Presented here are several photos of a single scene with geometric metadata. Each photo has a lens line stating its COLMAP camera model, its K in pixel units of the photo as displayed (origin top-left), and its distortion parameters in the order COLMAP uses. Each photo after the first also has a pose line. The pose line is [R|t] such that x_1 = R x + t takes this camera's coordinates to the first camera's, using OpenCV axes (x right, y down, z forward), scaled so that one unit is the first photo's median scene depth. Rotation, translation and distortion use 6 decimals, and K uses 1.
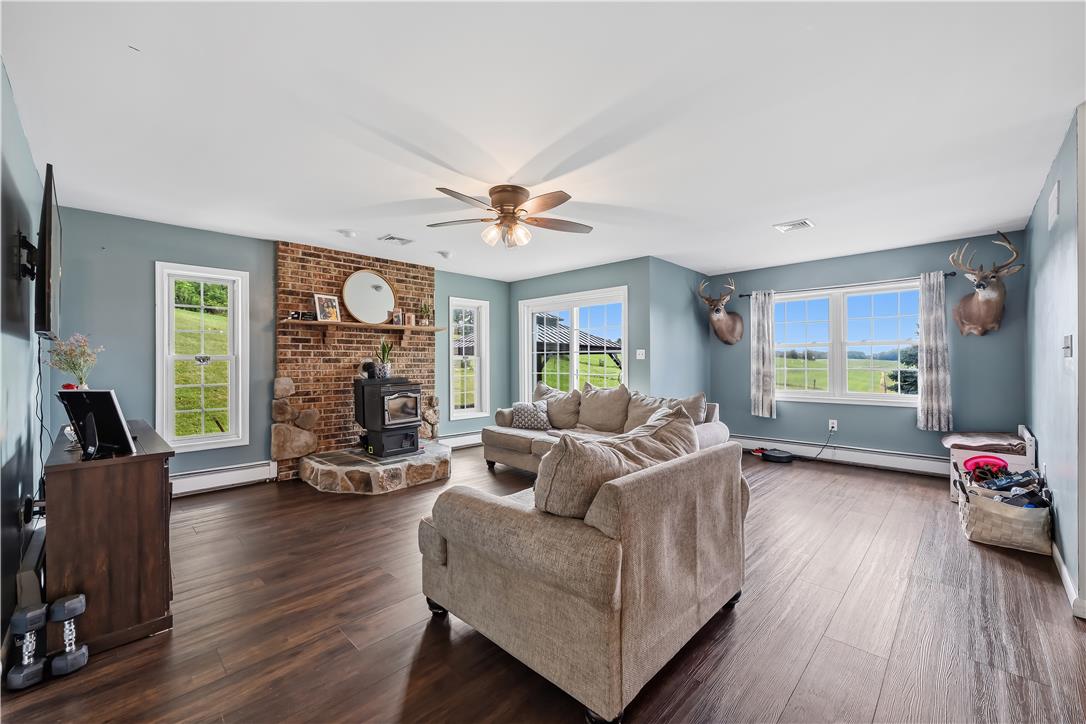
lens RADIAL K [[435.4, 0, 542.6], [0, 435.4, 361.5], [0, 0, 1]] dist [-0.000797, -0.000020]
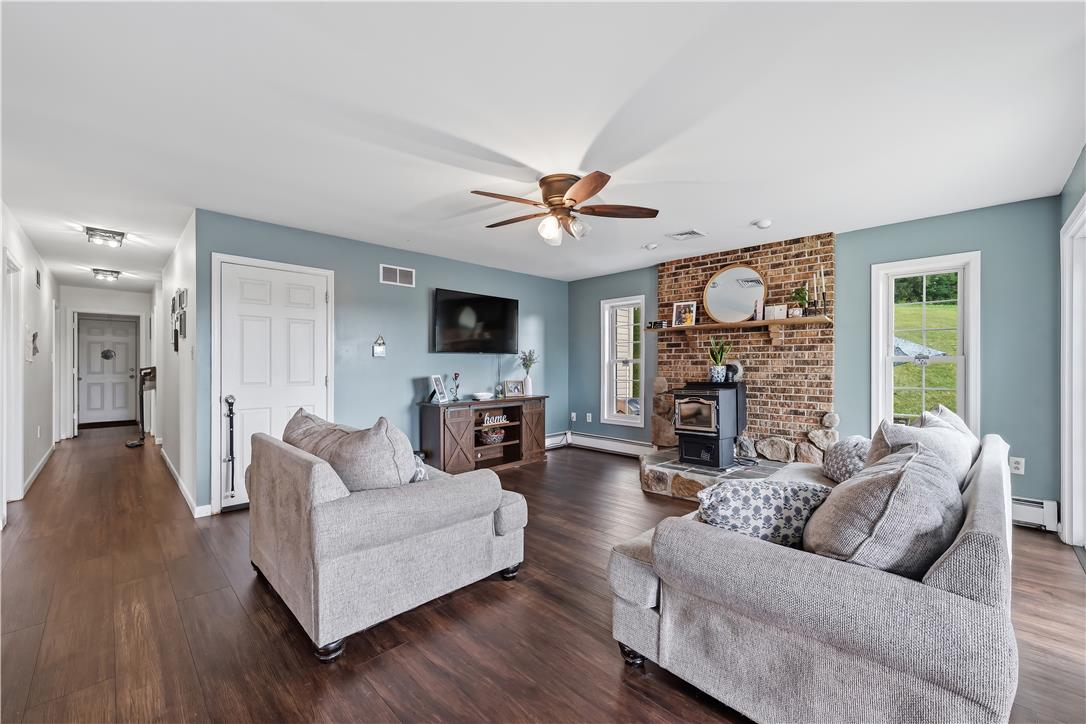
lens RADIAL K [[450.8, 0, 542.6], [0, 450.8, 363.0], [0, 0, 1]] dist [0.000914, 0.000034]
pose [[-0.028238, 0.004455, -0.999591, 0.603680], [0.003981, 0.999983, 0.004344, -0.007781], [0.999593, -0.003856, -0.028255, 0.657765]]
